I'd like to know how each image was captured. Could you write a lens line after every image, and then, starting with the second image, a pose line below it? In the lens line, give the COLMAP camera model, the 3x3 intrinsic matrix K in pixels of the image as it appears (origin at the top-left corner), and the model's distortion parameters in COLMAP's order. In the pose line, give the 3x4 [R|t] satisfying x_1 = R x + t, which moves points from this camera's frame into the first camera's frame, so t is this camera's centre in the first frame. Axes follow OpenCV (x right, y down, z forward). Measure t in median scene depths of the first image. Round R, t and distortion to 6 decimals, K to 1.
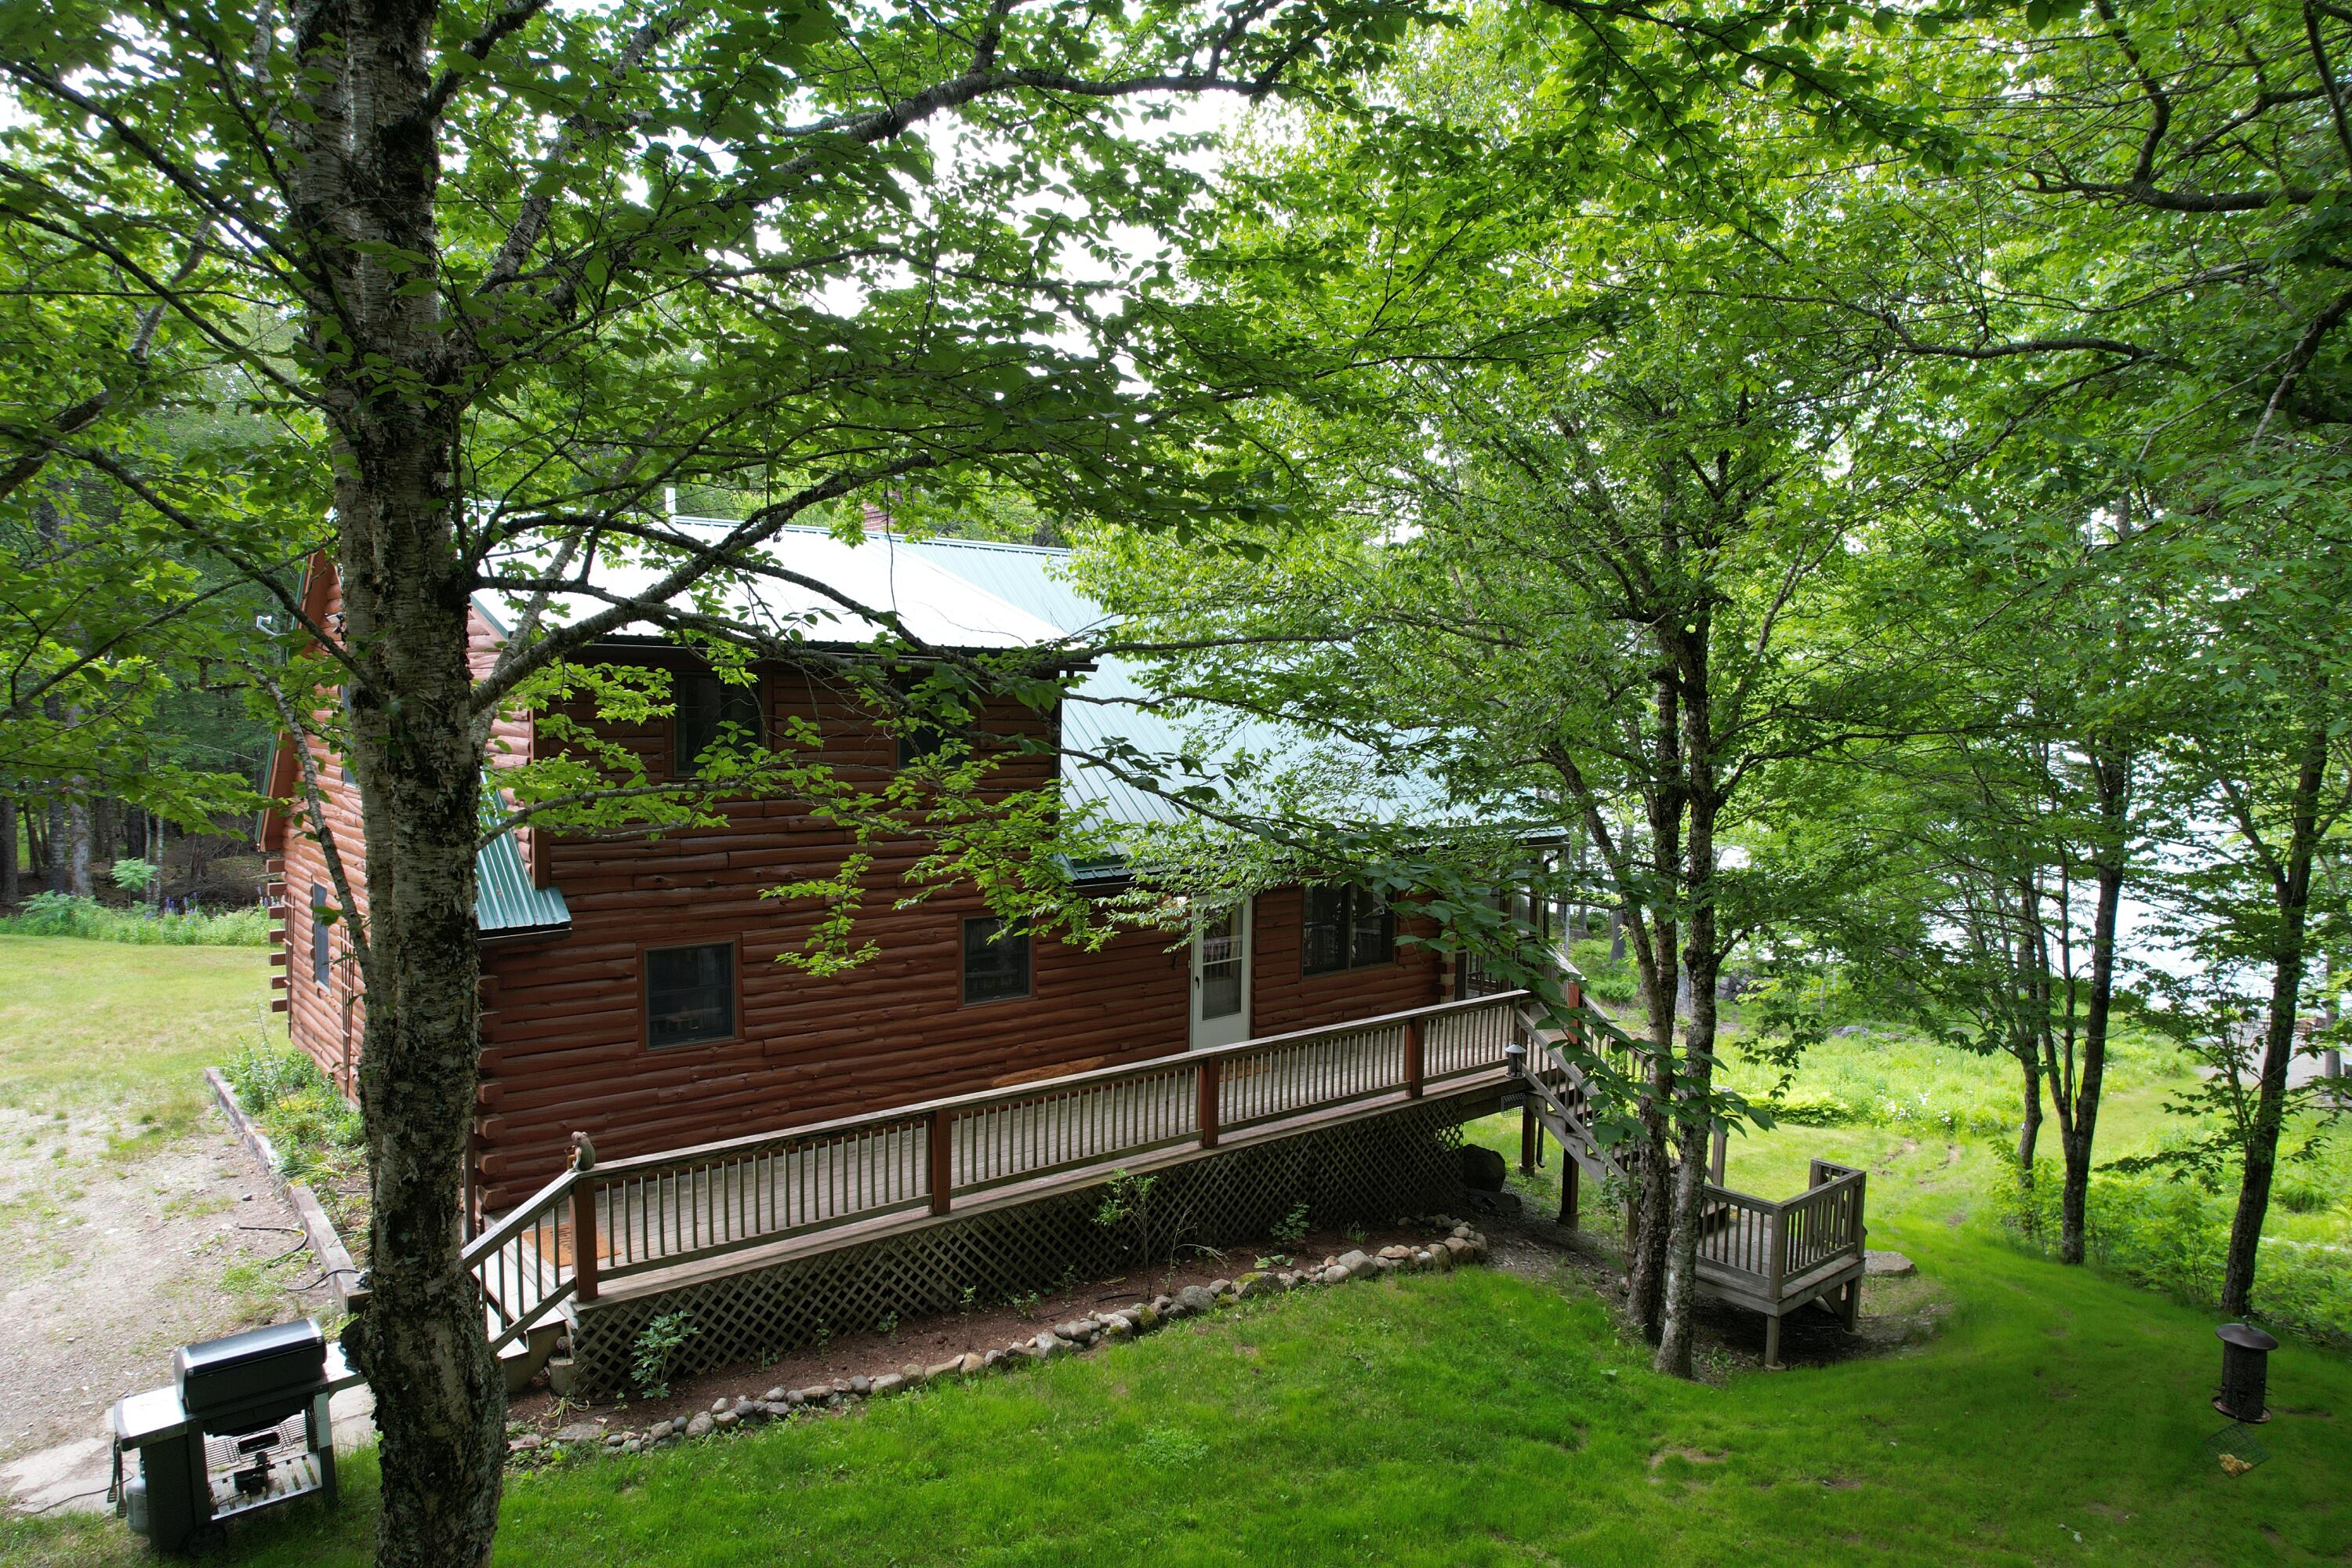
lens RADIAL K [[1511.0, 0, 1174.1], [0, 1511.0, 771.1], [0, 0, 1]] dist [-0.073353, 0.057289]
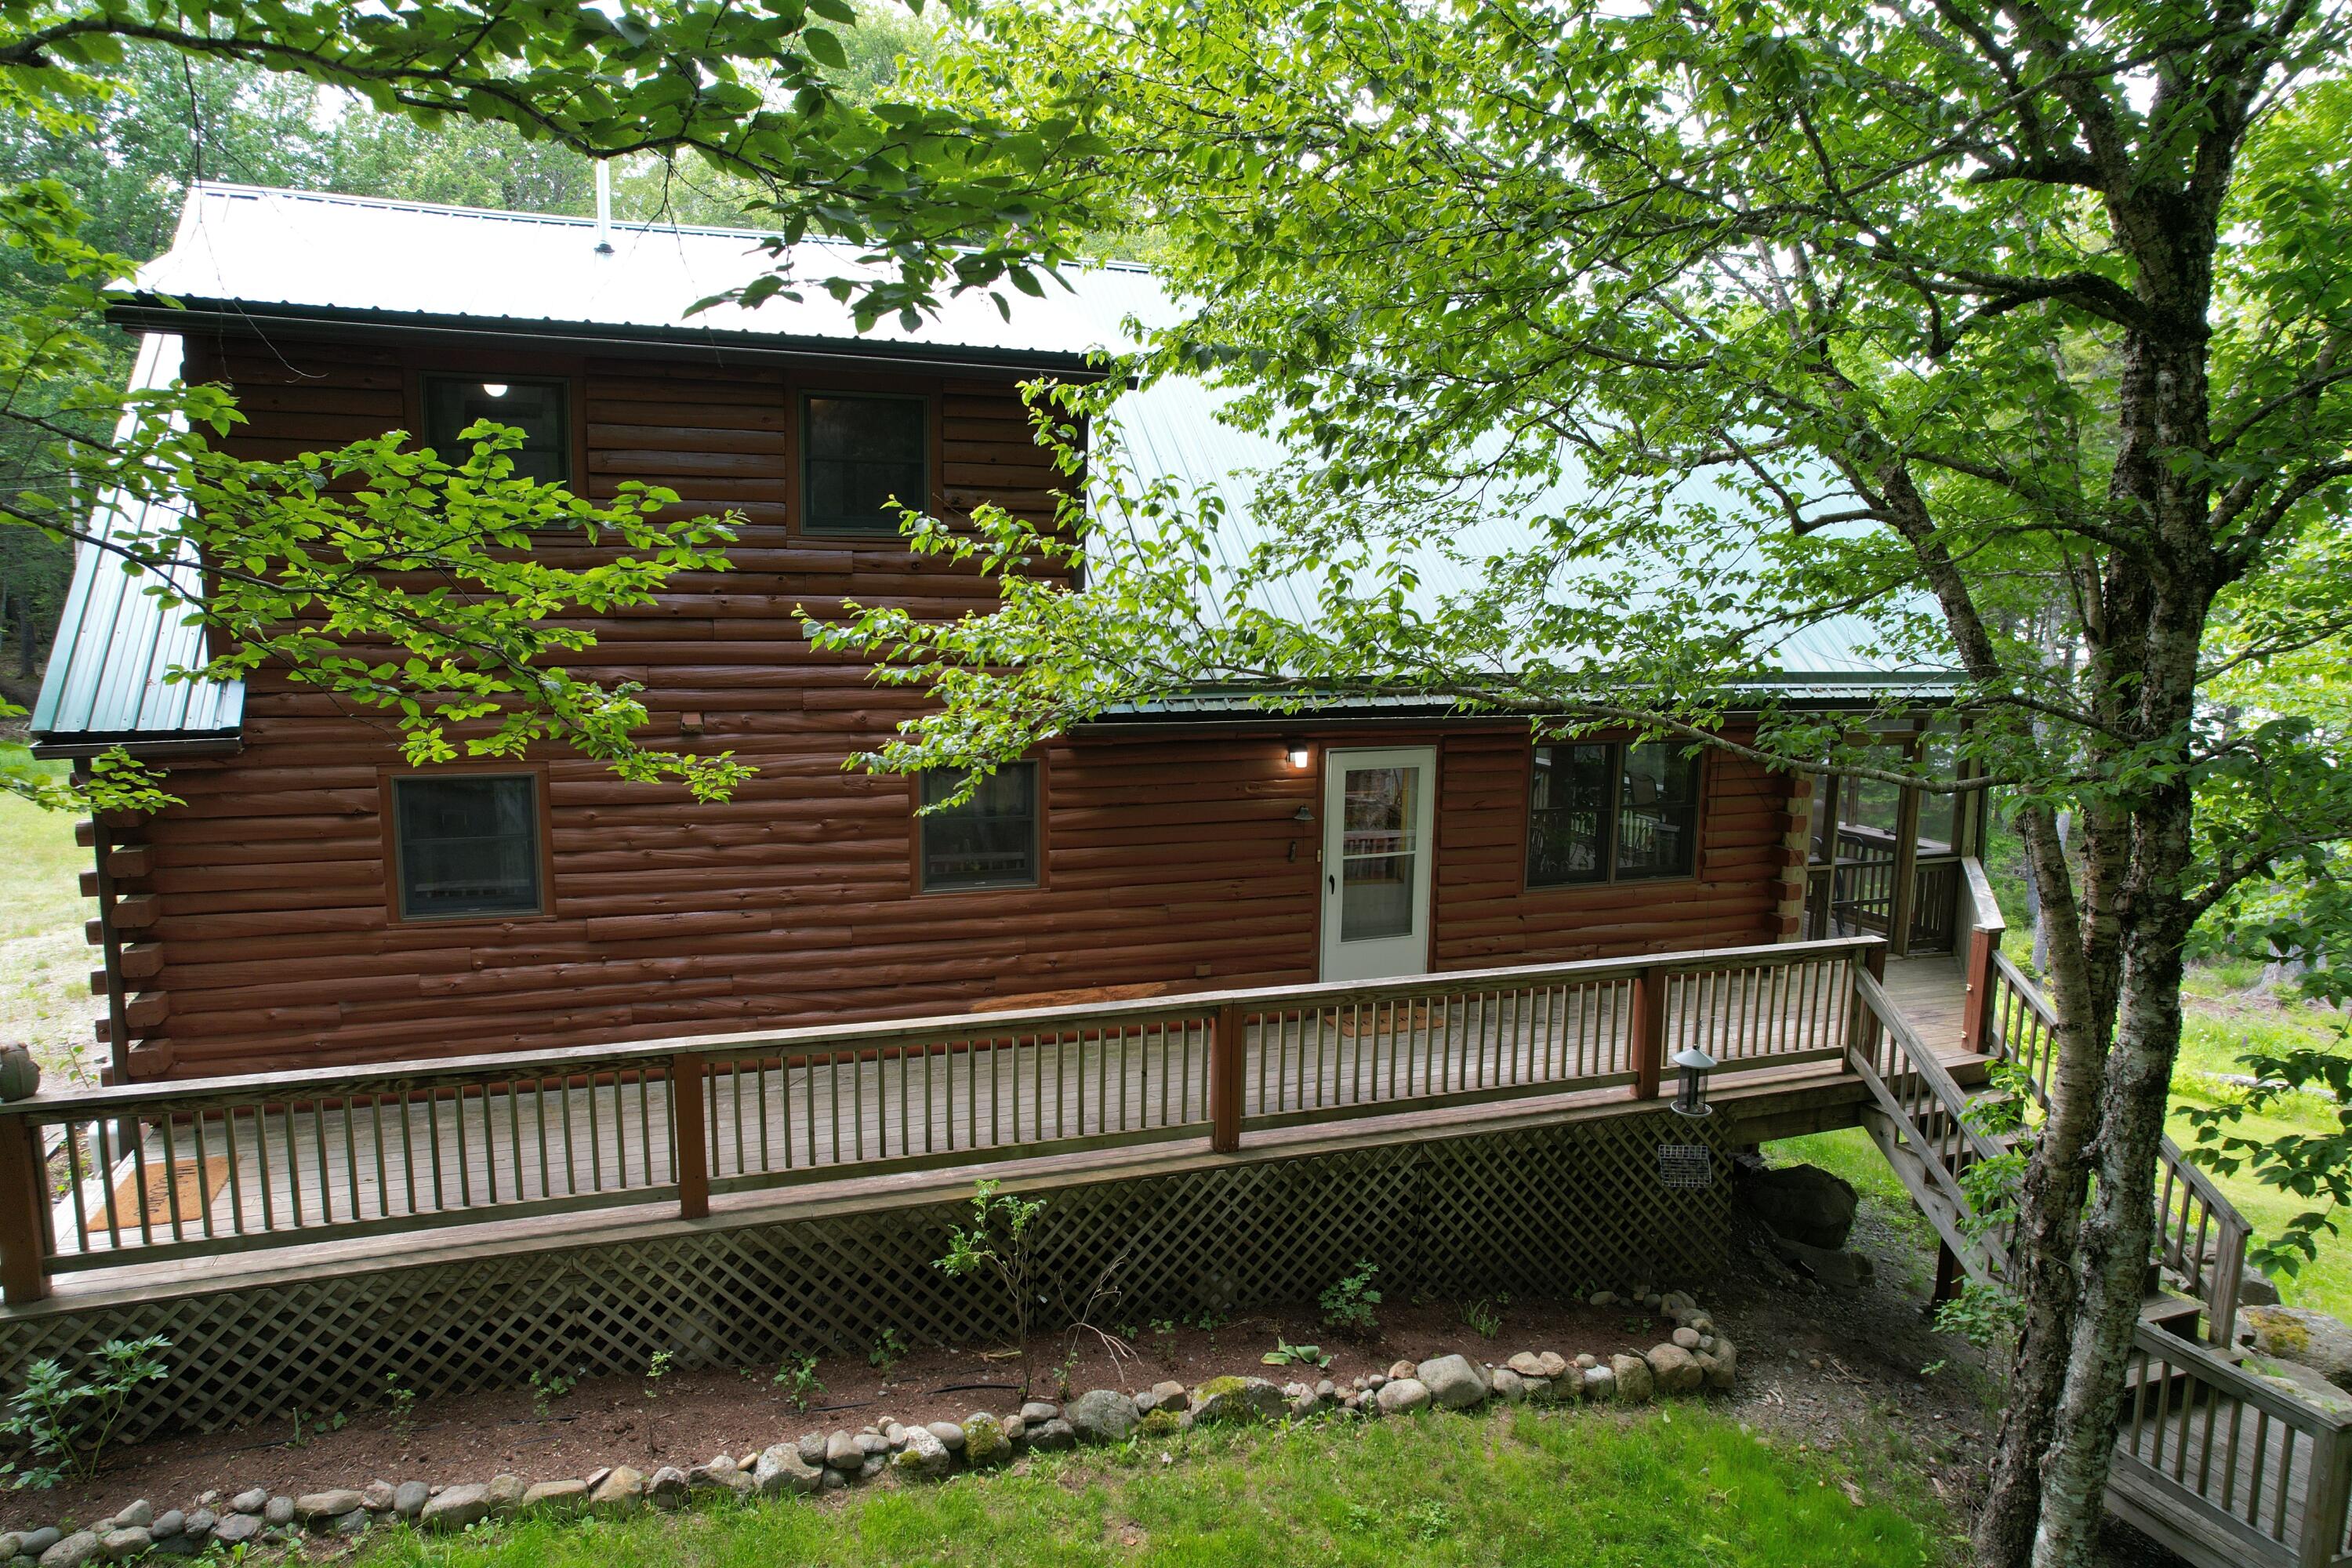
lens RADIAL K [[1511.0, 0, 1177.4], [0, 1511.0, 798.1], [0, 0, 1]] dist [-0.073353, 0.057289]
pose [[0.943863, 0.051479, -0.326301, 0.202092], [-0.024600, 0.995994, 0.085975, 0.057589], [0.329420, -0.073122, 0.941348, 0.441972]]
